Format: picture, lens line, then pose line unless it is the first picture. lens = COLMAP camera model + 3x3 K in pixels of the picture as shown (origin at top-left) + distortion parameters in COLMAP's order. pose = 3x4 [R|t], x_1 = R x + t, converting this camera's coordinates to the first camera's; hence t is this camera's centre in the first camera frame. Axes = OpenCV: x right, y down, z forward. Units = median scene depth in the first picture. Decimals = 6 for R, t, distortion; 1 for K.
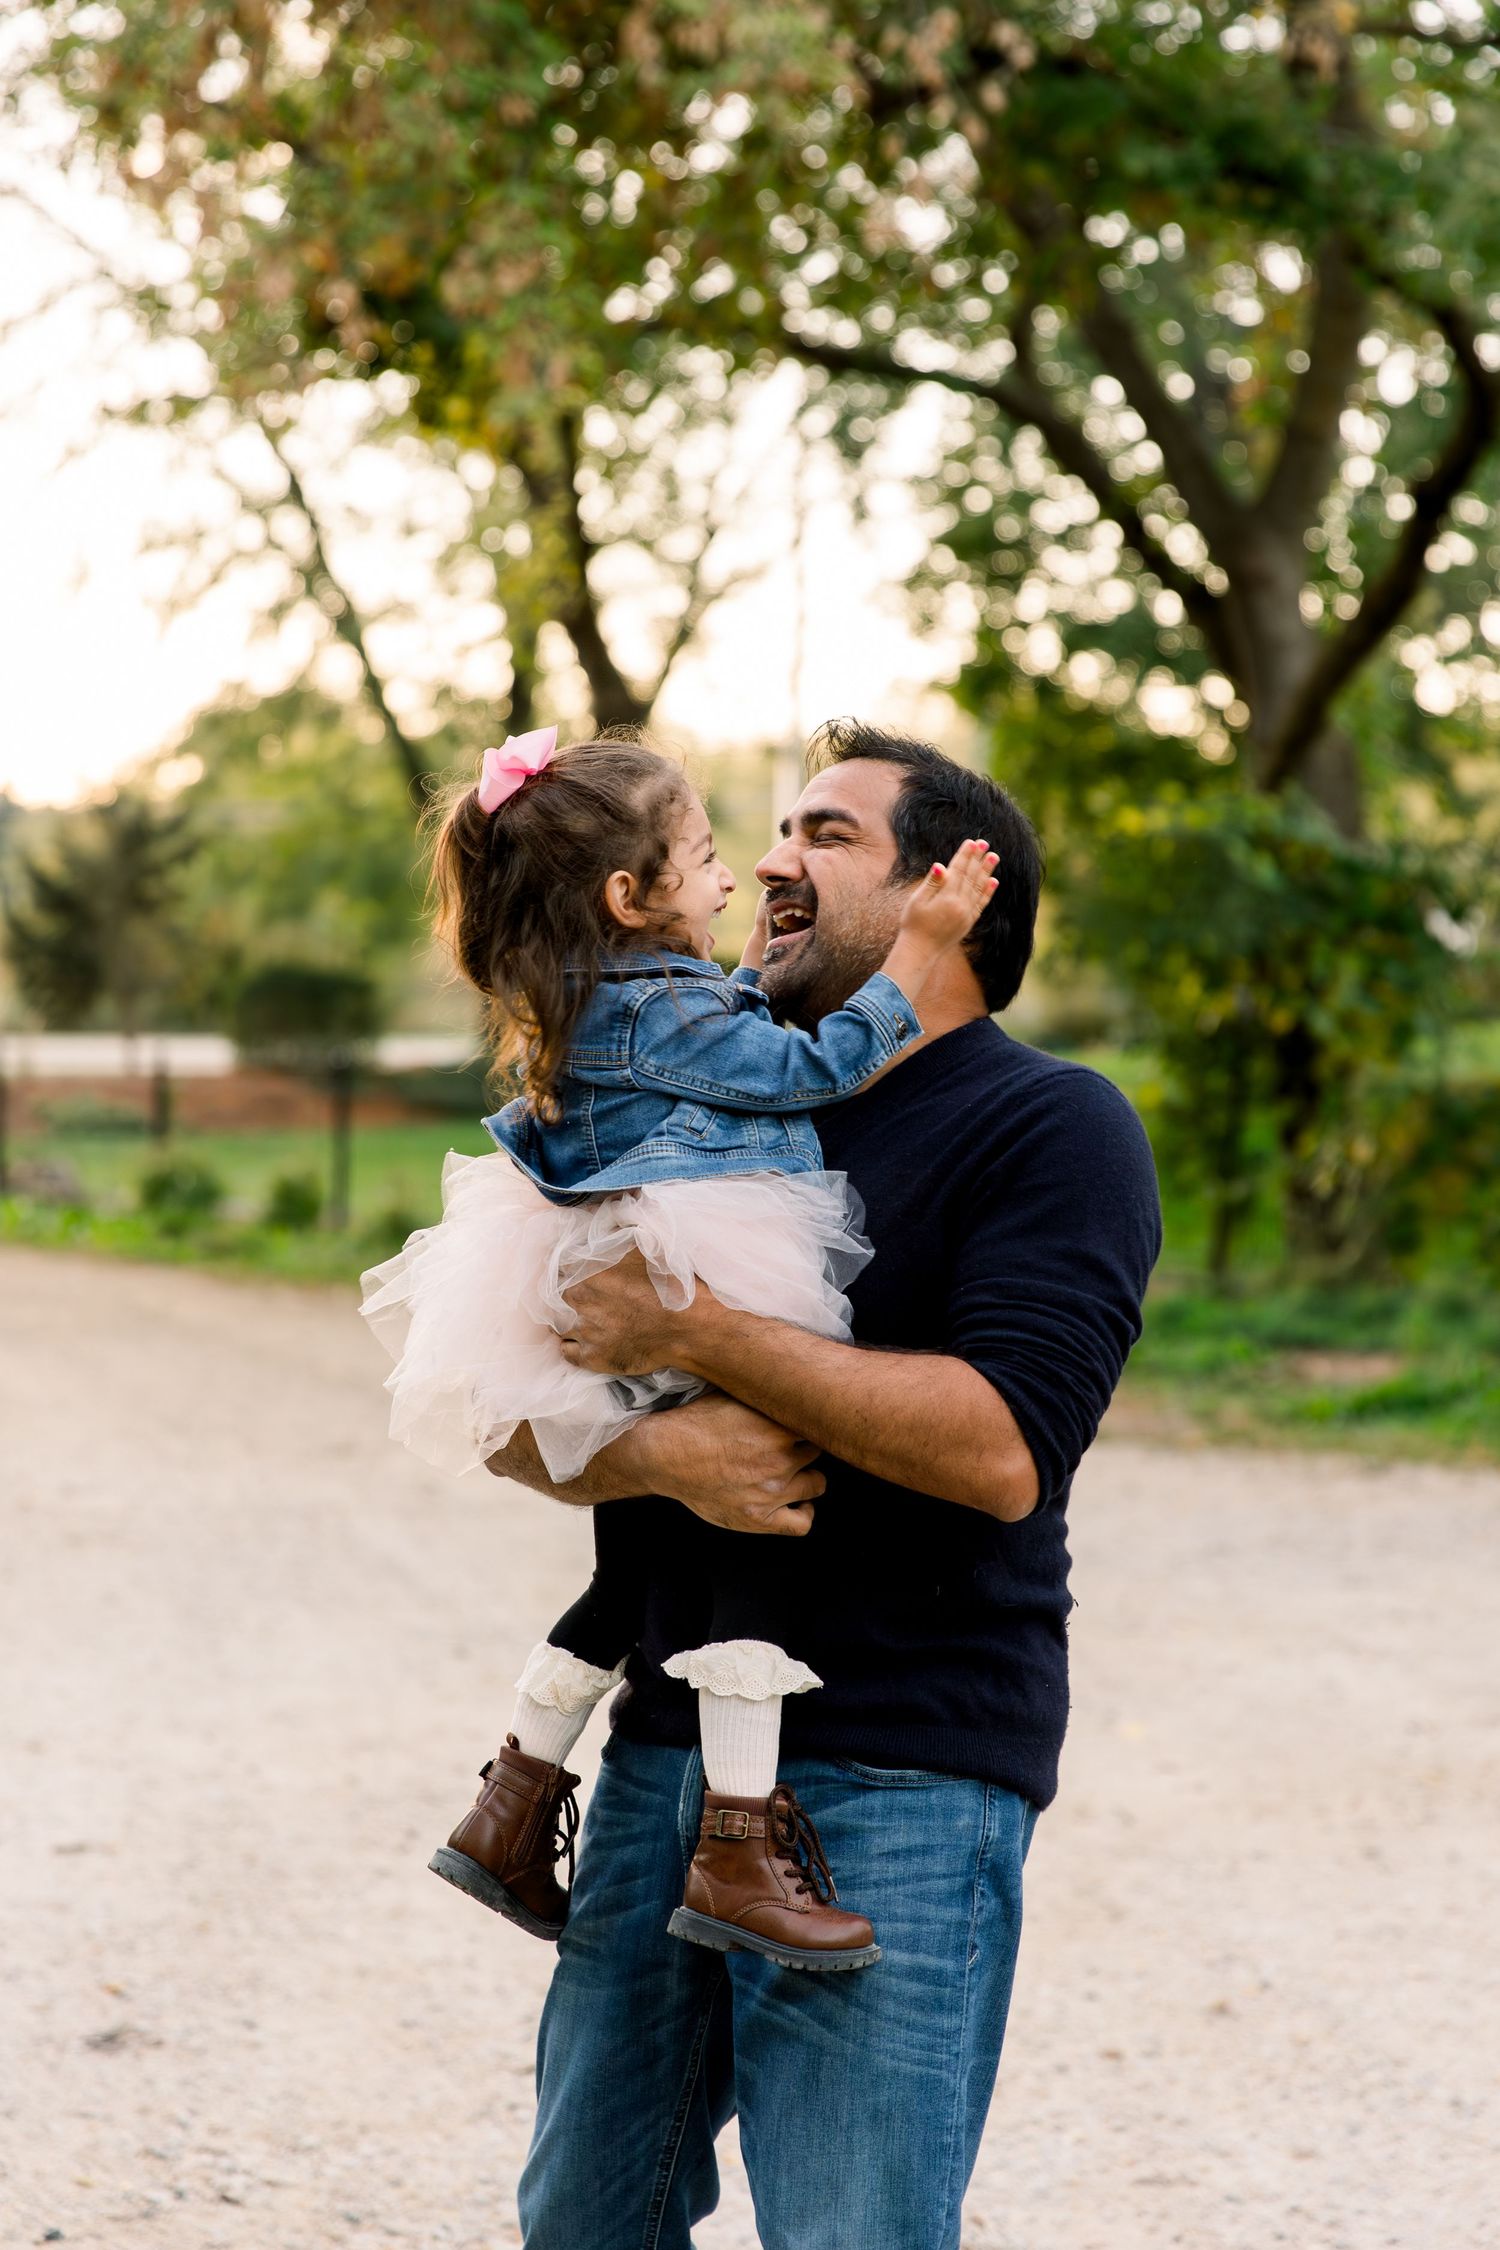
lens RADIAL K [[4619.0, 0, 743.9], [0, 4619.0, 1133.4], [0, 0, 1]] dist [0.018695, -0.352347]
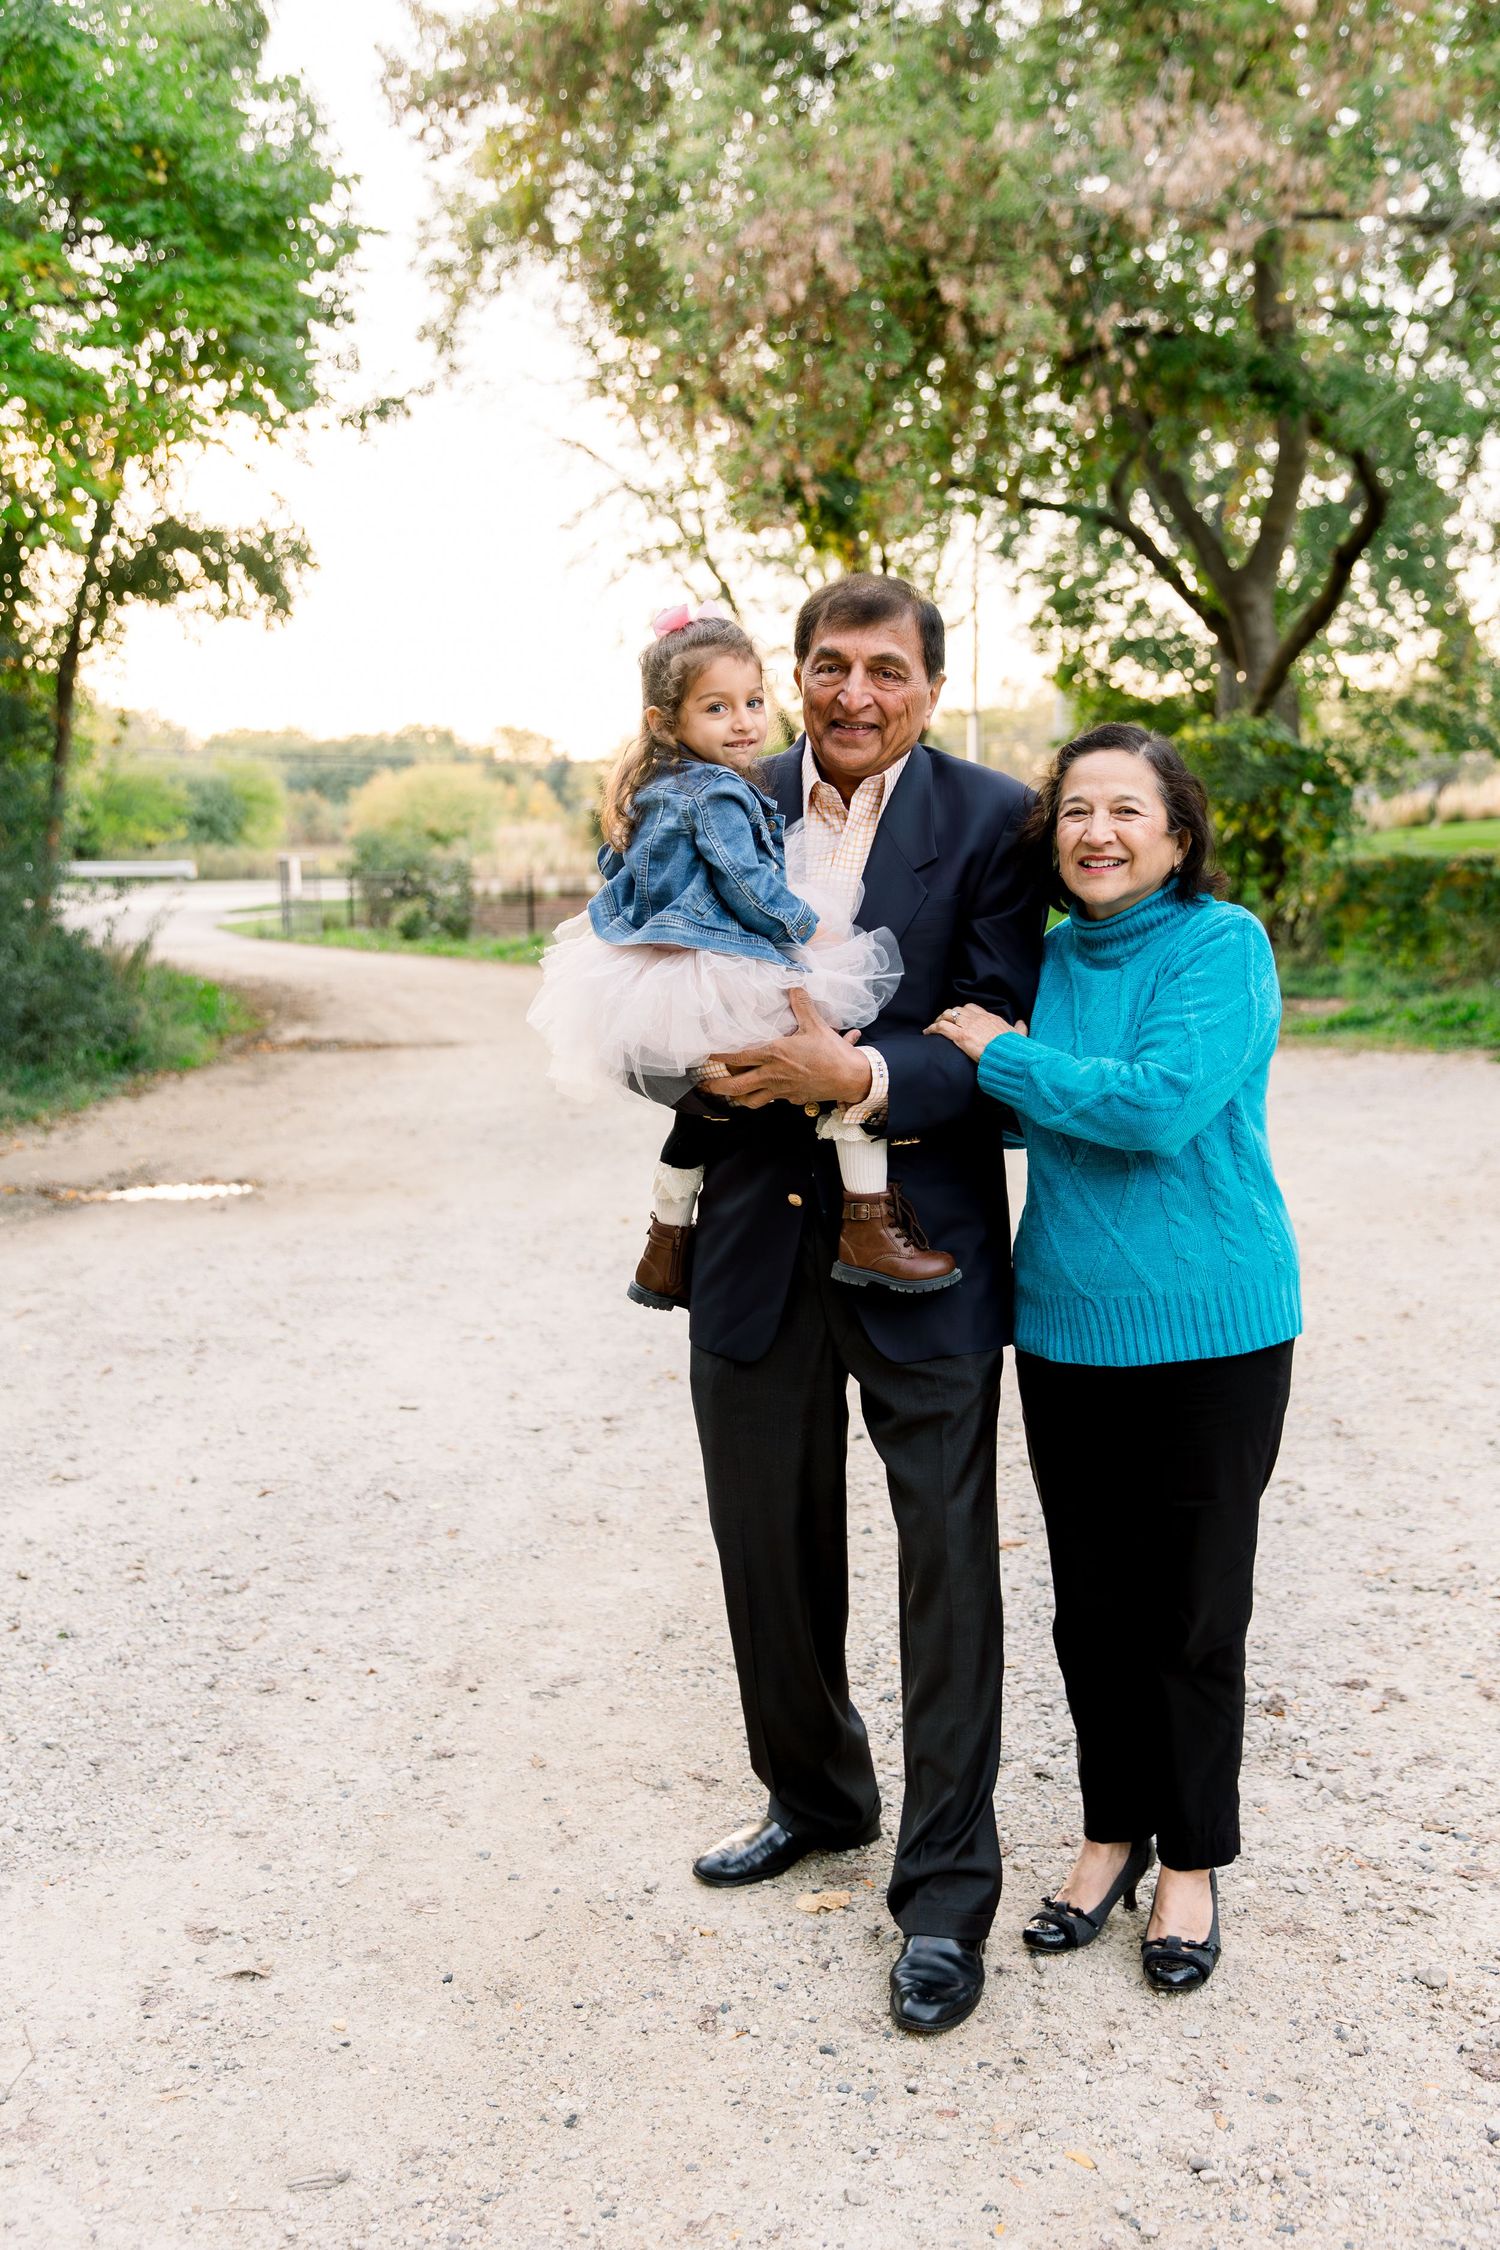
lens RADIAL K [[2256.1, 0, 733.0], [0, 2256.1, 1131.1], [0, 0, 1]] dist [0.015419, -0.009007]
pose [[0.996207, -0.028092, -0.082350, -0.034220], [0.035682, 0.995102, 0.092193, 0.005180], [0.079357, -0.094782, 0.992330, 0.014764]]
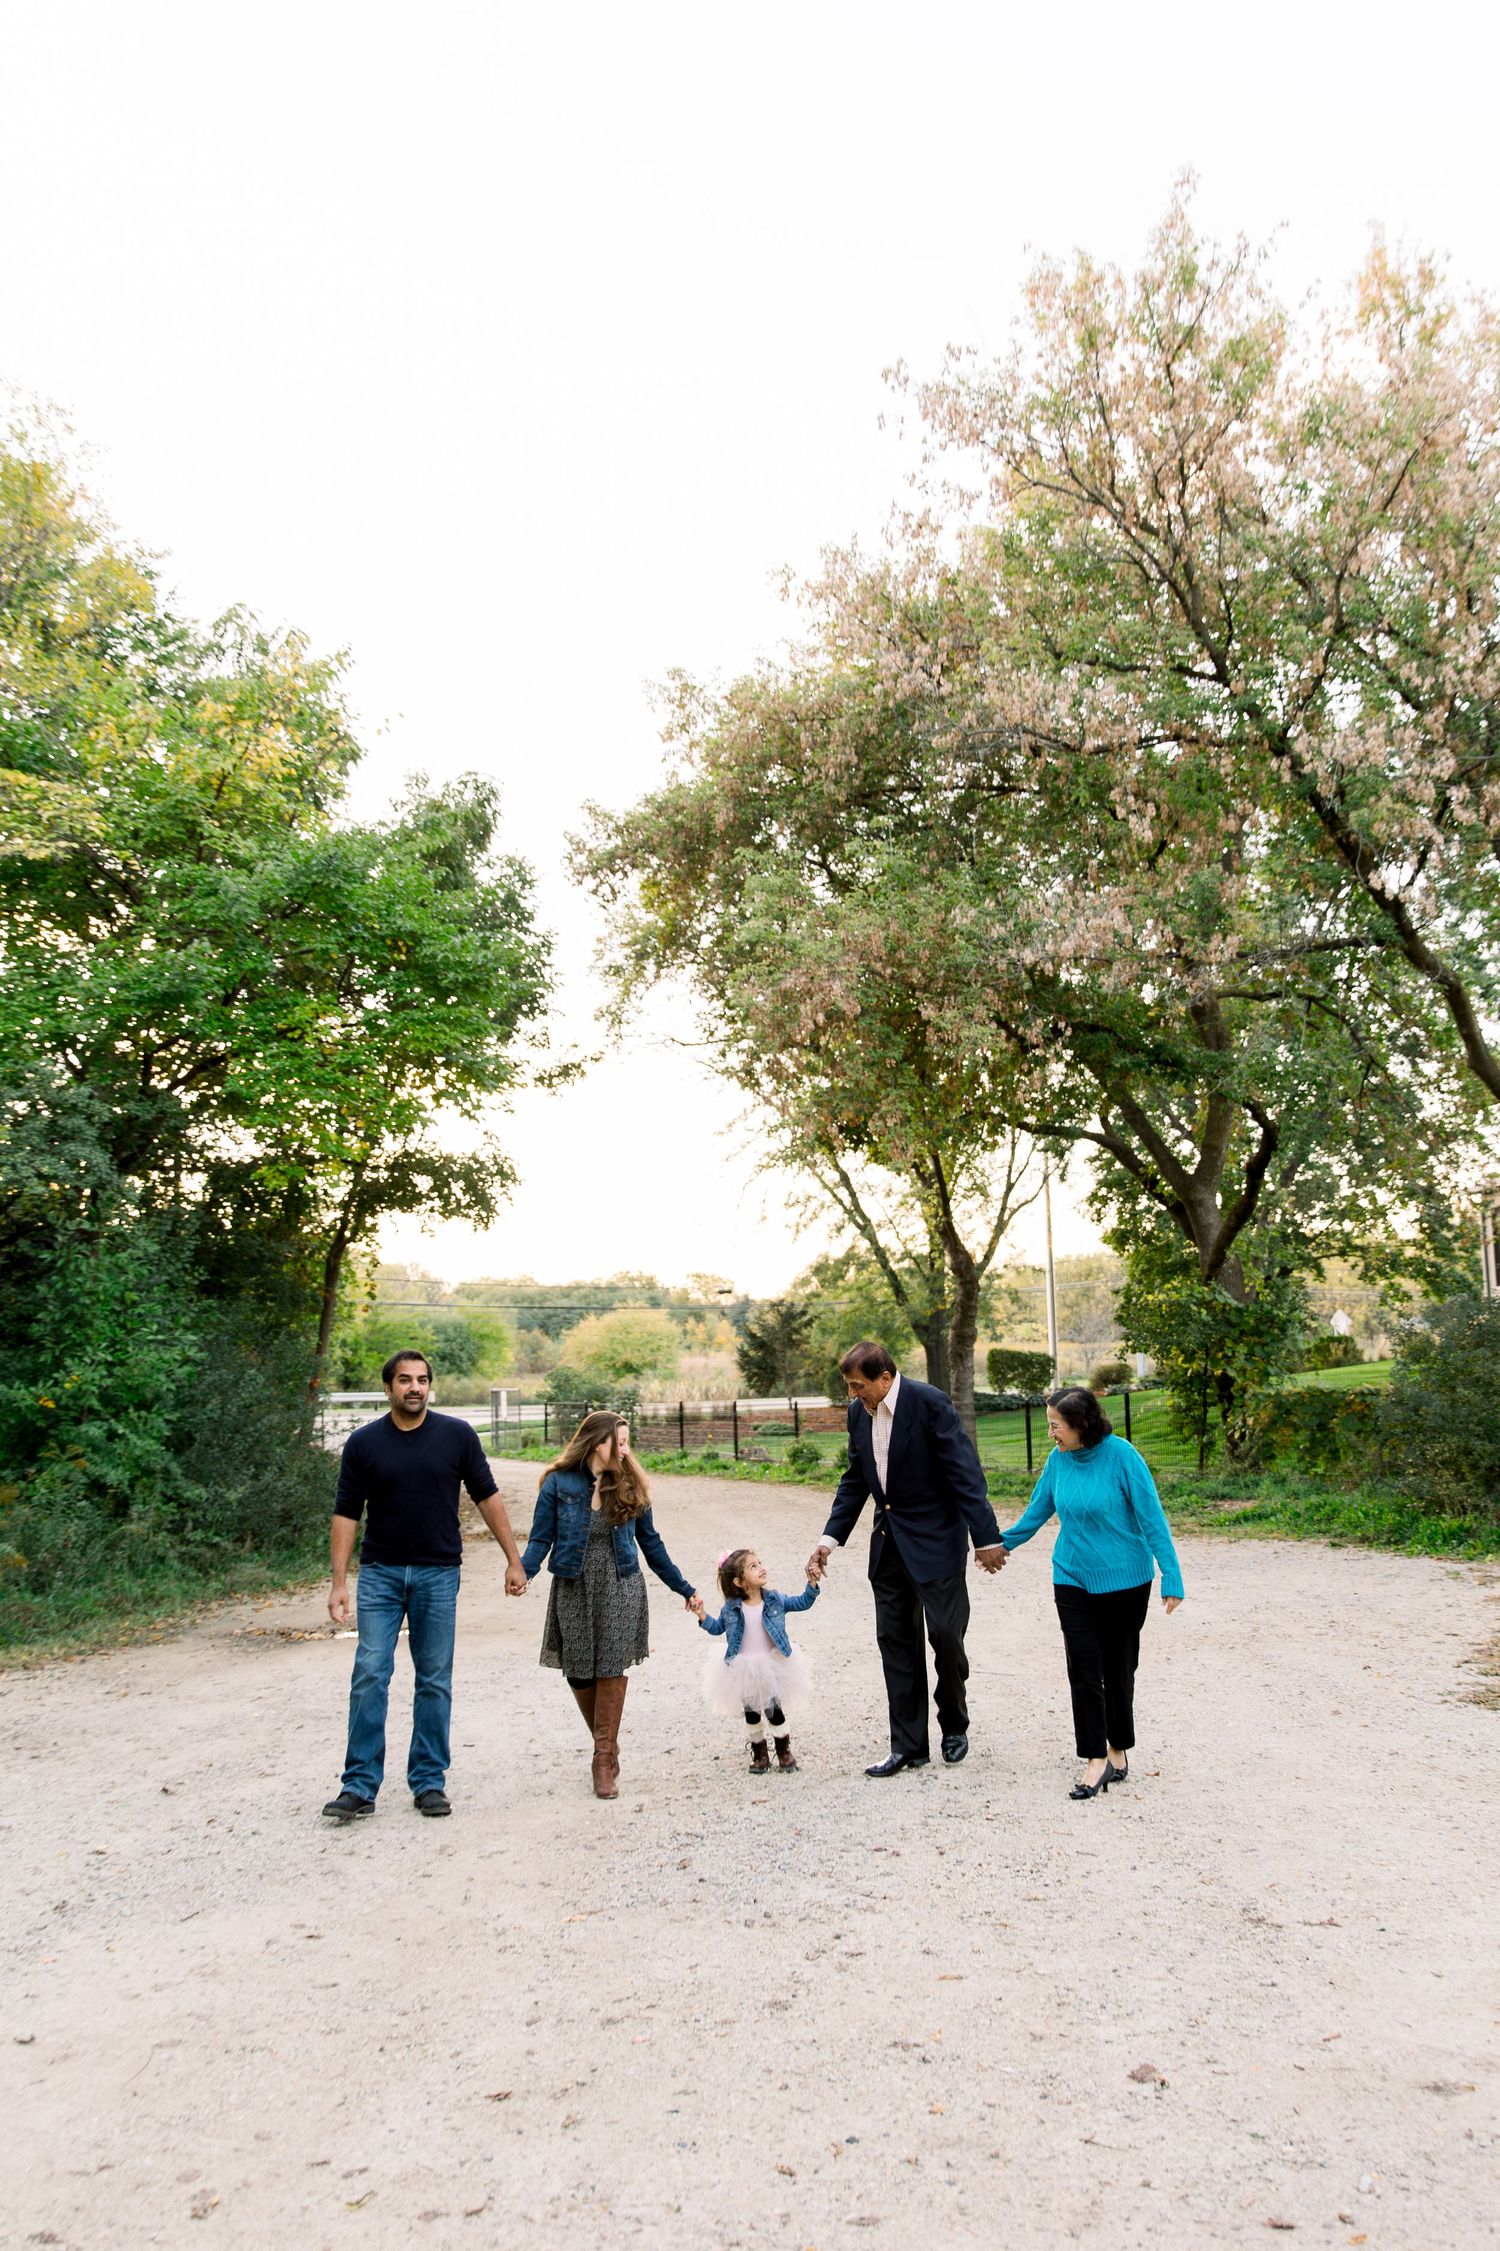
lens RADIAL K [[1960.0, 0, 752.9], [0, 1960.0, 1118.5], [0, 0, 1]] dist [-0.030524, 0.025877]
pose [[0.986222, -0.065211, -0.152034, 0.036113], [0.040401, 0.986143, -0.160904, 0.001573], [0.160420, 0.152544, 0.975190, -0.135221]]
